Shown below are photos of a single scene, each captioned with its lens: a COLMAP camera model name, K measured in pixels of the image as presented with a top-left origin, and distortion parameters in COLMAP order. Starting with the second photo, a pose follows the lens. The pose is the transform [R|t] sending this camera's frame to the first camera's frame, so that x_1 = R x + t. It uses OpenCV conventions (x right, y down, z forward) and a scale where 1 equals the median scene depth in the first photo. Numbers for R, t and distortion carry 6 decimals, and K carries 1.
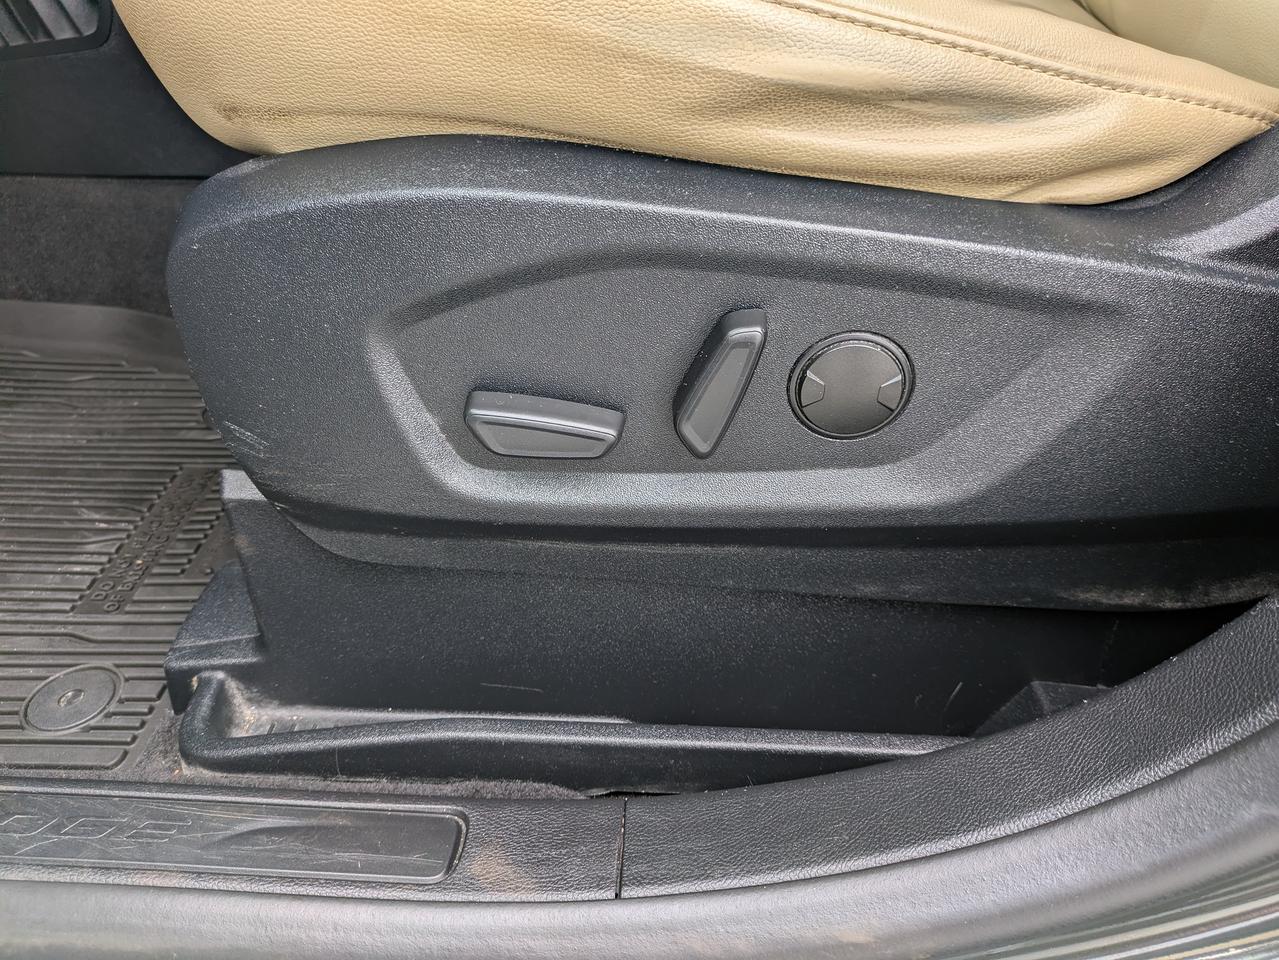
lens RADIAL K [[947.9, 0, 644.7], [0, 947.9, 477.4], [0, 0, 1]] dist [0.034727, -0.016486]
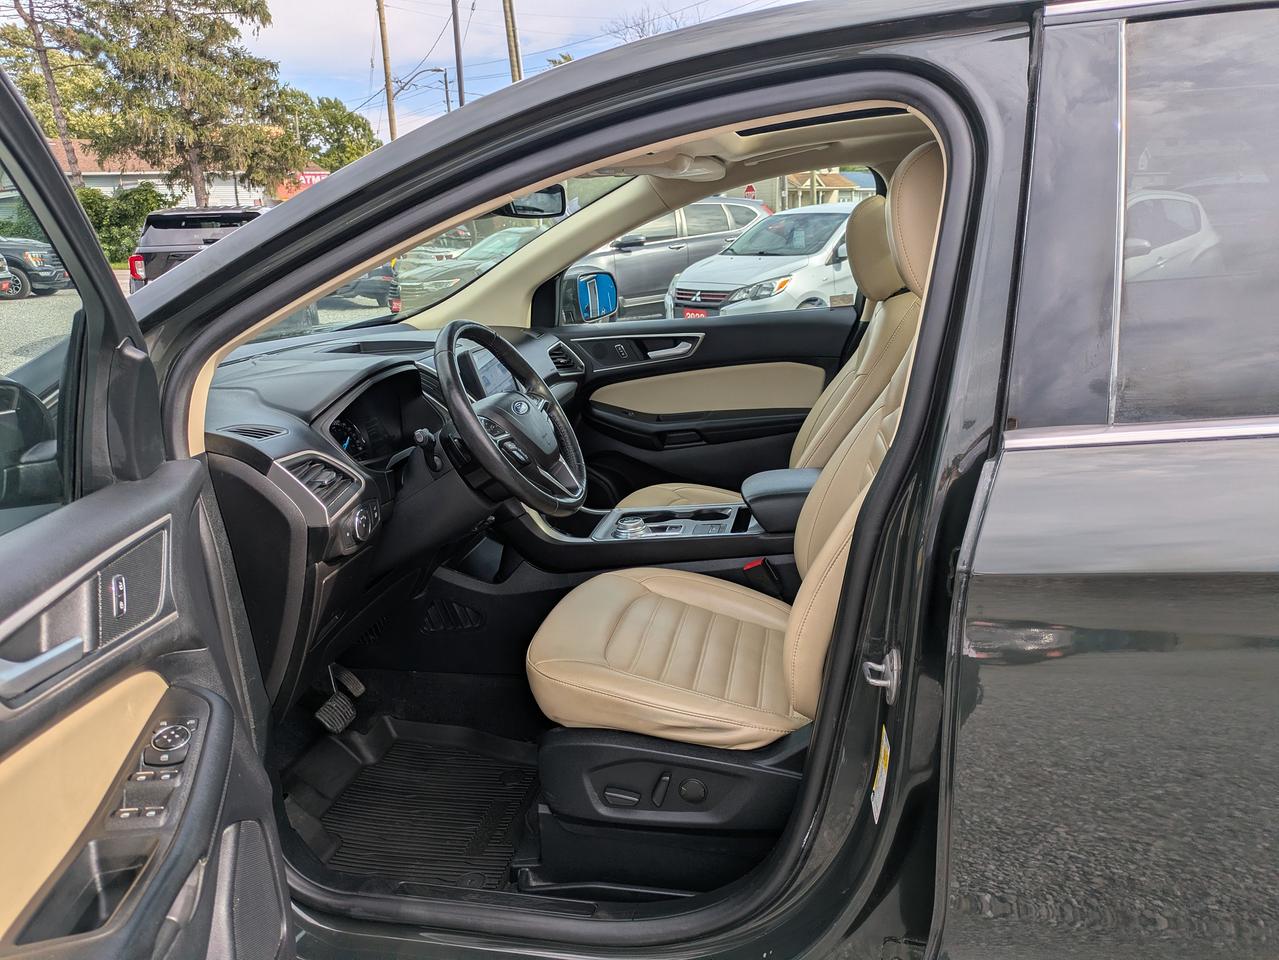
lens RADIAL K [[947.9, 0, 663.5], [0, 947.9, 482.2], [0, 0, 1]] dist [0.034727, -0.016486]
pose [[0.990106, -0.001383, -0.140312, 0.657411], [-0.045077, 0.943815, -0.327386, -0.000450], [0.132882, 0.330471, 0.934415, -3.320376]]
